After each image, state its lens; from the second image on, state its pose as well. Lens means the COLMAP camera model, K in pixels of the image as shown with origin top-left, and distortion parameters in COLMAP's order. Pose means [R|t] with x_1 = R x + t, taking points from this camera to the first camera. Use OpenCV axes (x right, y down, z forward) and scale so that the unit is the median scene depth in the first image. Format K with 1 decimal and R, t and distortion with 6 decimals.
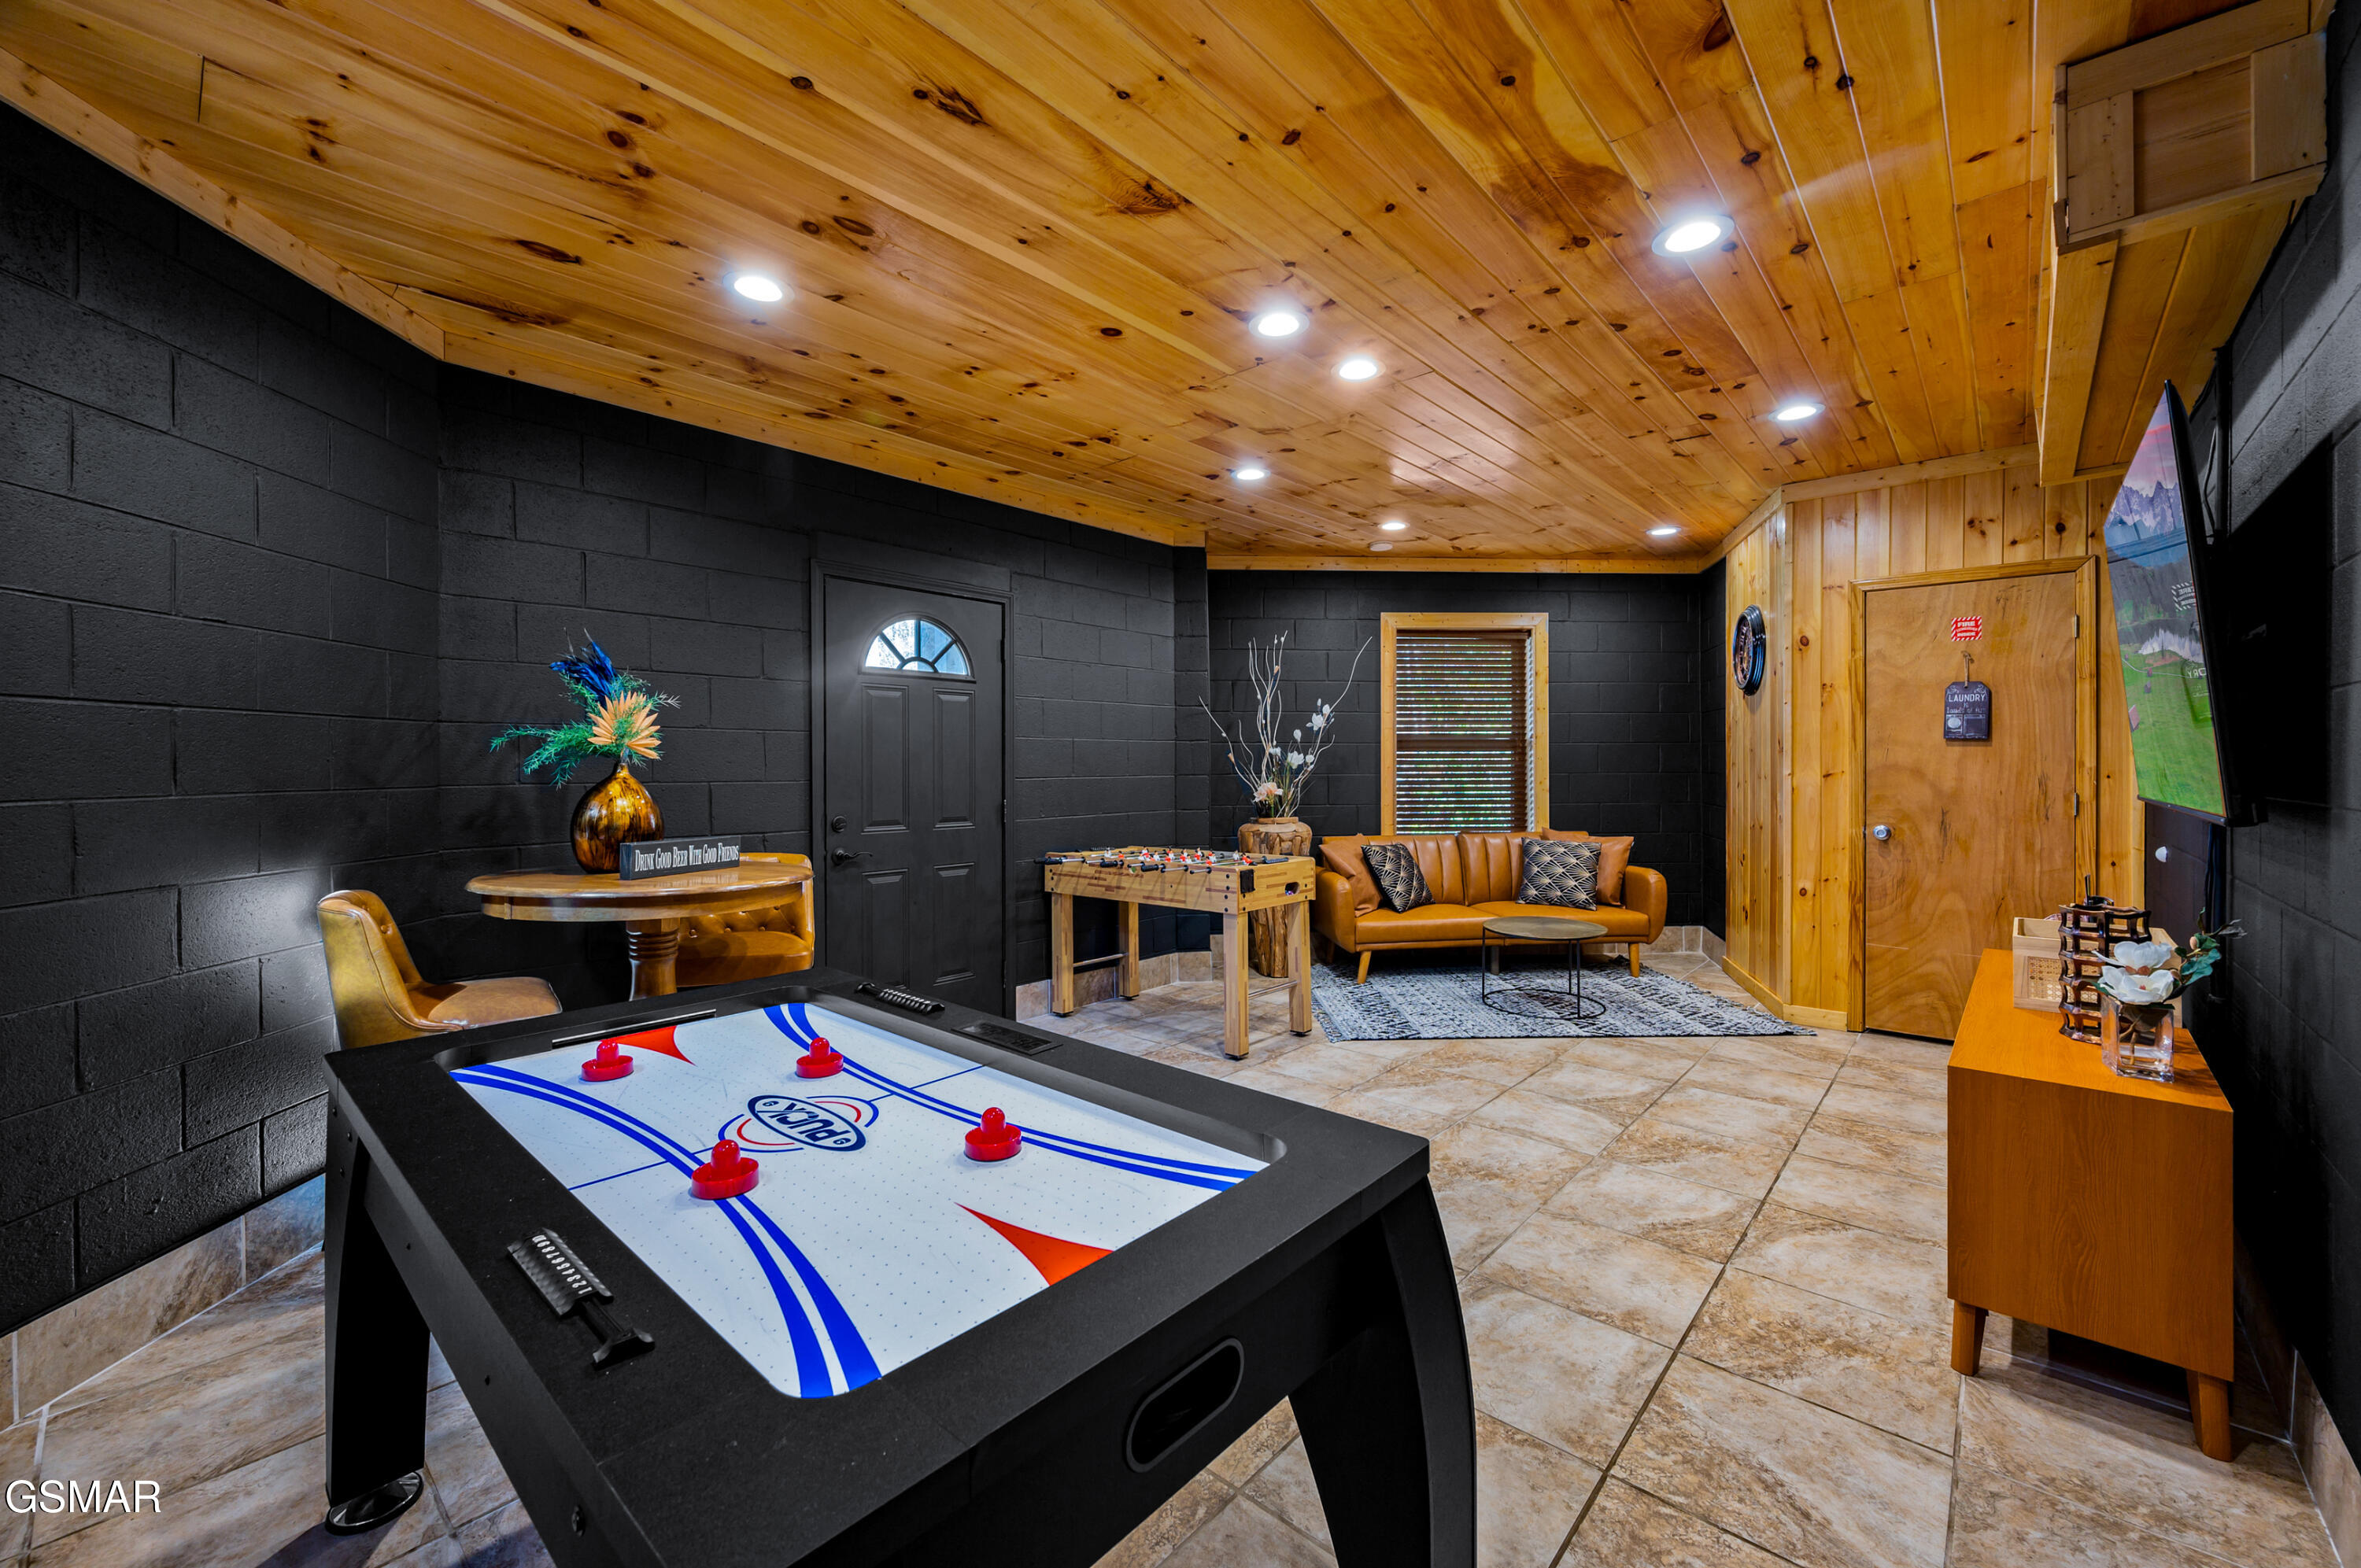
lens RADIAL K [[942.7, 0, 1178.0], [0, 942.7, 769.1], [0, 0, 1]] dist [-0.000431, -0.000386]
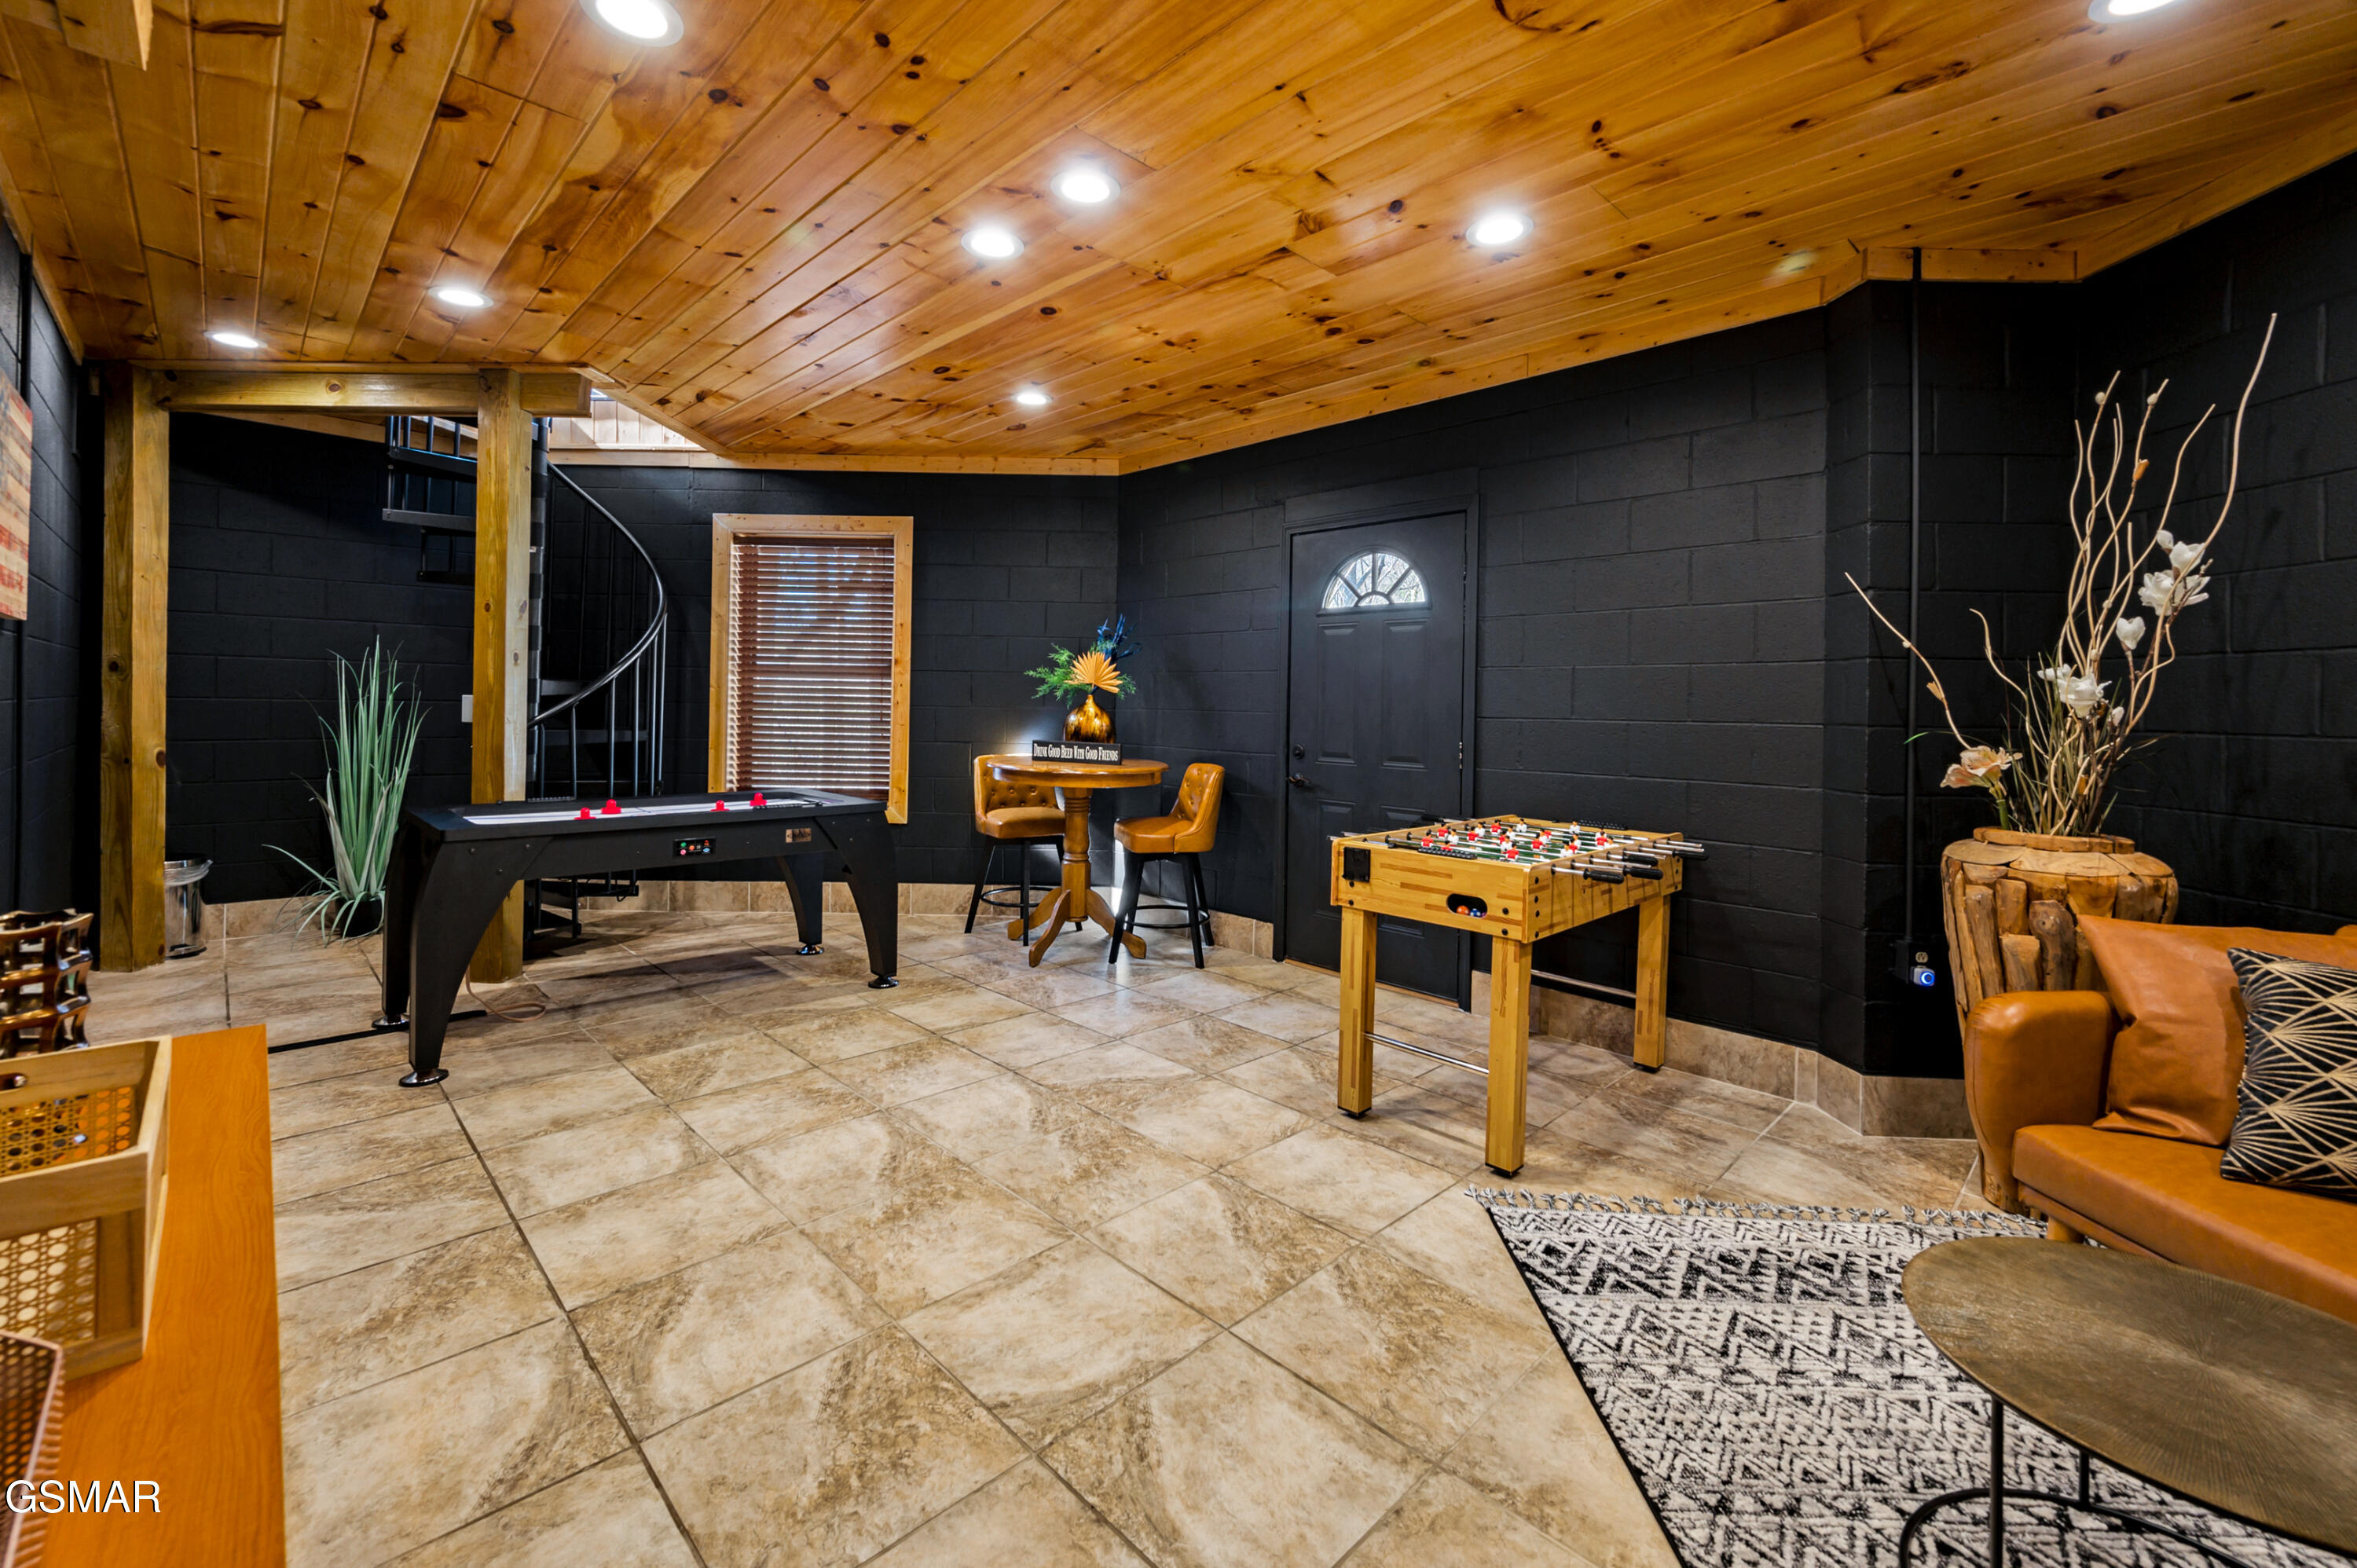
lens RADIAL K [[970.6, 0, 1173.9], [0, 970.6, 705.8], [0, 0, 1]] dist [-0.000593, -0.000294]
pose [[-0.069154, 0.001771, -0.997604, 0.756909], [-0.021528, 0.999763, 0.003267, 0.002352], [0.997374, 0.021703, -0.069100, 0.867207]]
